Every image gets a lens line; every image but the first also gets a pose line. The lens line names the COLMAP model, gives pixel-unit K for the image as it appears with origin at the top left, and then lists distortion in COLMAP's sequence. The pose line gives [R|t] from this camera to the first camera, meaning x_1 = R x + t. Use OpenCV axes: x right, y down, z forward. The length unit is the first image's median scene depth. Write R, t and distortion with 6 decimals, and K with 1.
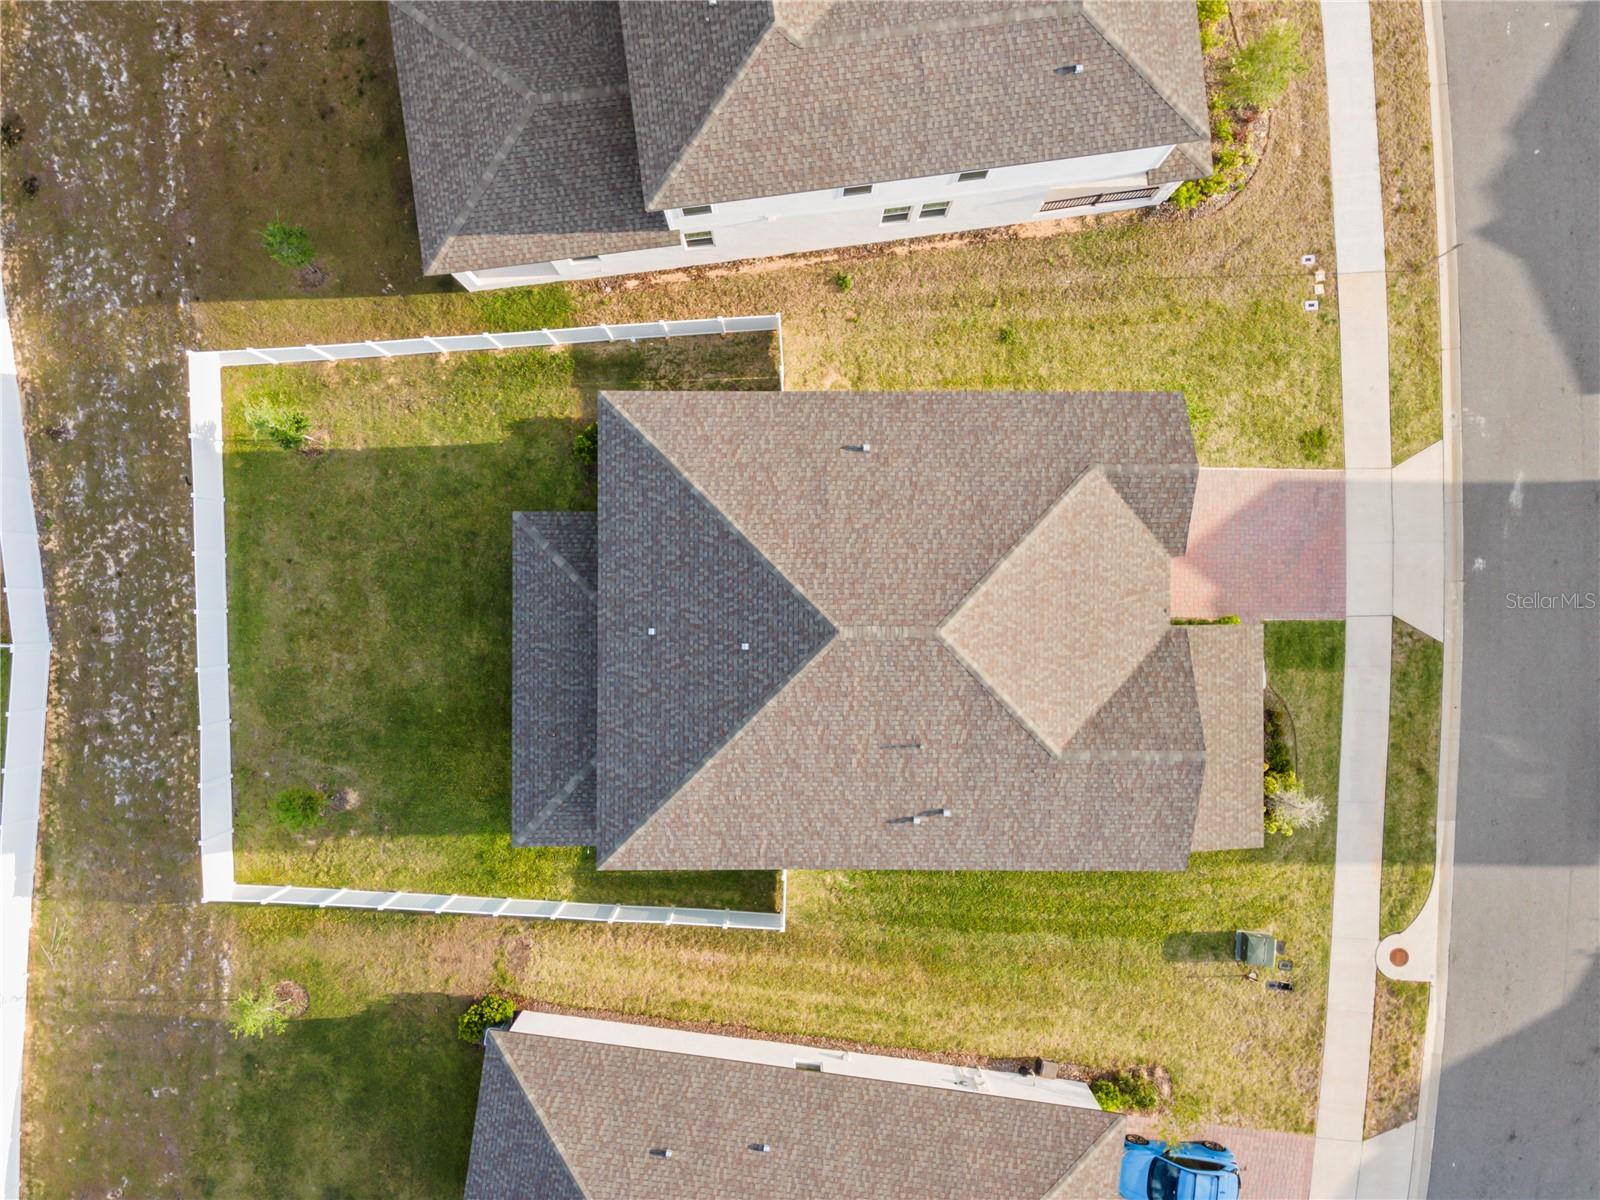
lens RADIAL K [[1182.4, 0, 800.0], [0, 1182.4, 600.0], [0, 0, 1]] dist [0.038512, -0.003782]
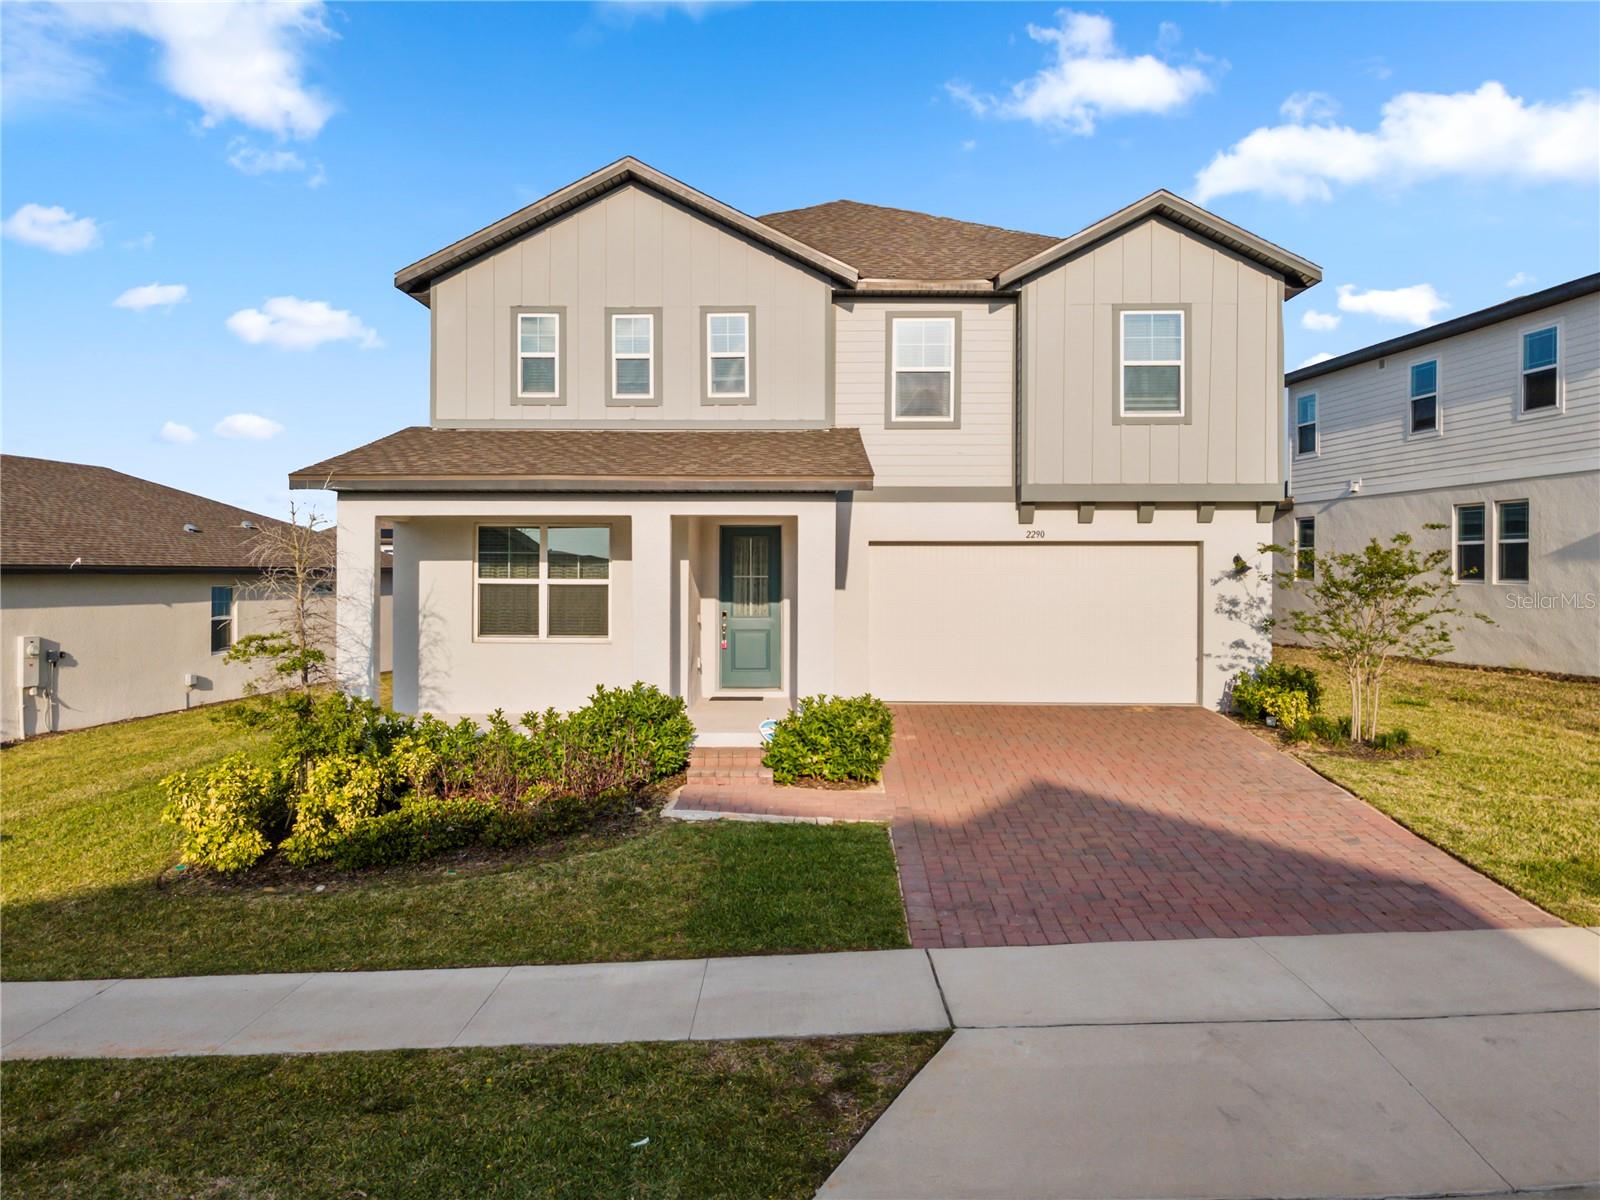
lens RADIAL K [[1182.4, 0, 800.0], [0, 1182.4, 600.0], [0, 0, 1]] dist [0.038512, -0.003782]
pose [[-0.014588, 0.015146, -0.999779, 0.687037], [-0.999808, 0.012896, 0.014783, 0.033847], [0.013117, 0.999802, 0.014955, 0.931529]]
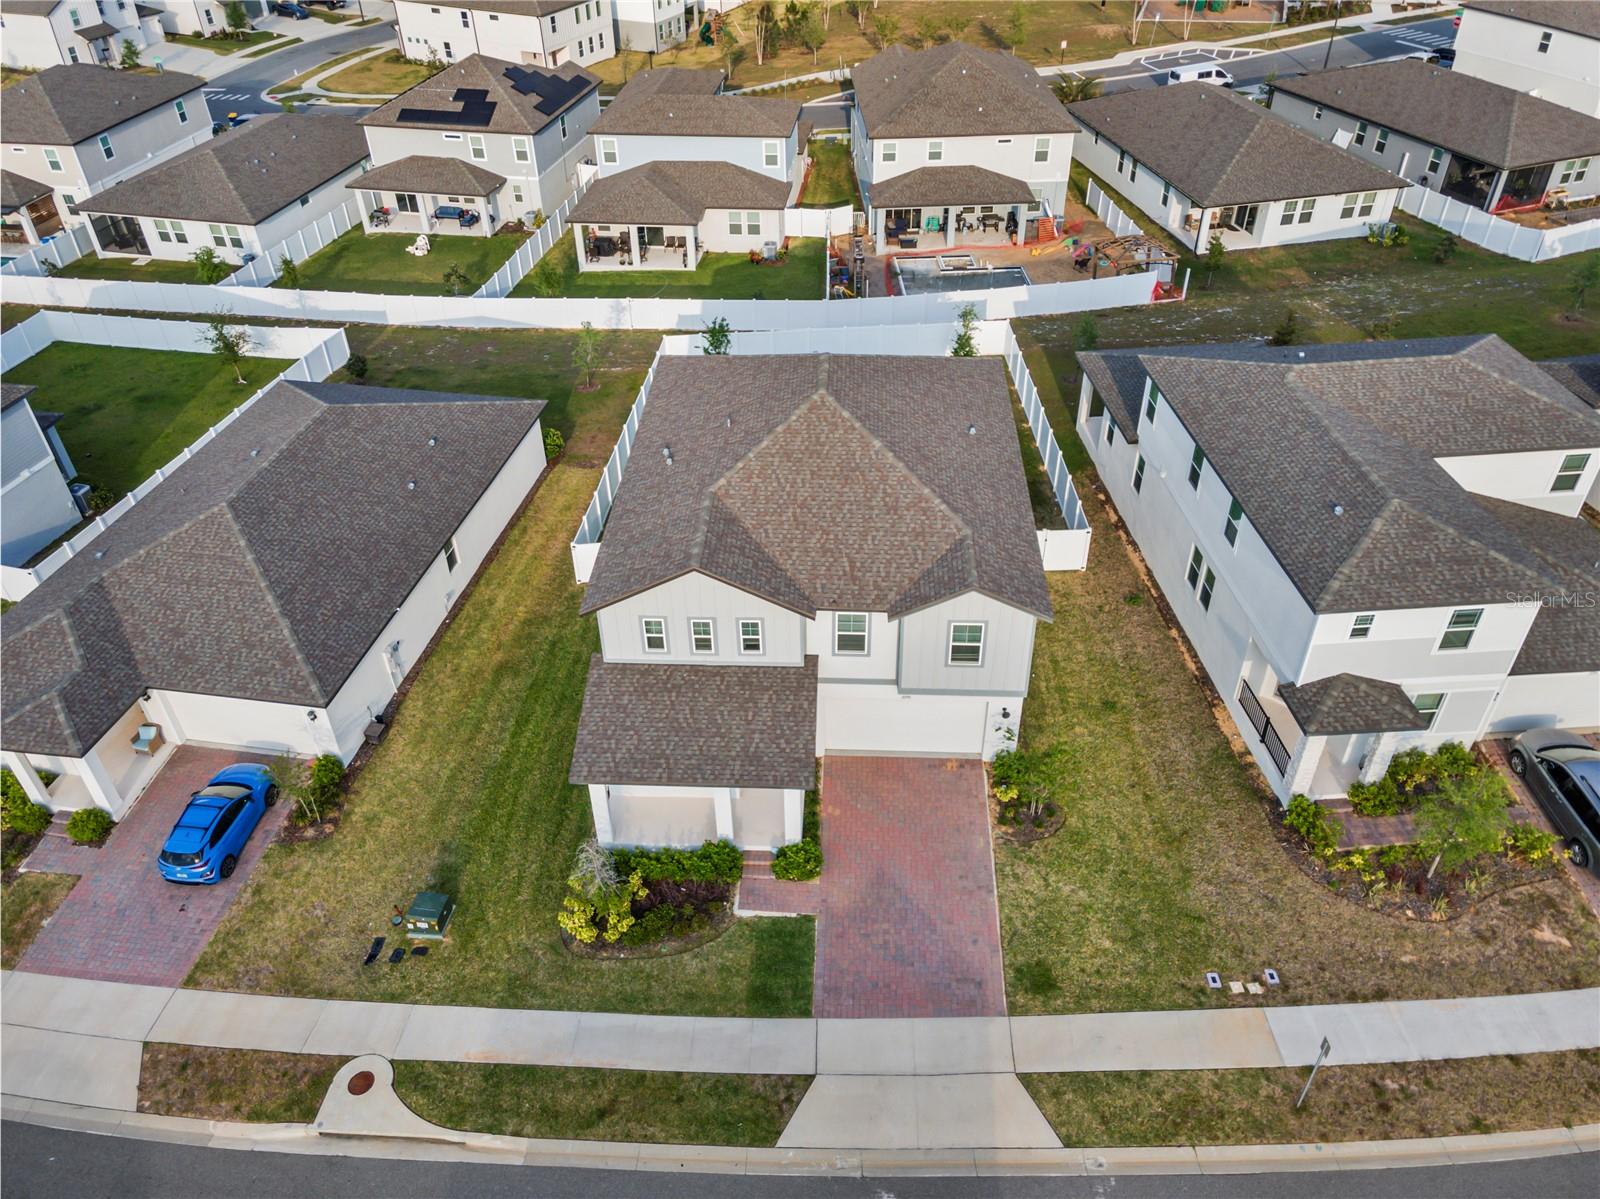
lens RADIAL K [[1182.4, 0, 800.0], [0, 1182.4, 599.5], [0, 0, 1]] dist [0.038512, -0.003782]
pose [[-0.046326, 0.598773, -0.799578, 0.915619], [-0.998537, -0.005400, 0.053809, -0.015364], [0.027902, 0.800901, 0.598147, 0.319765]]
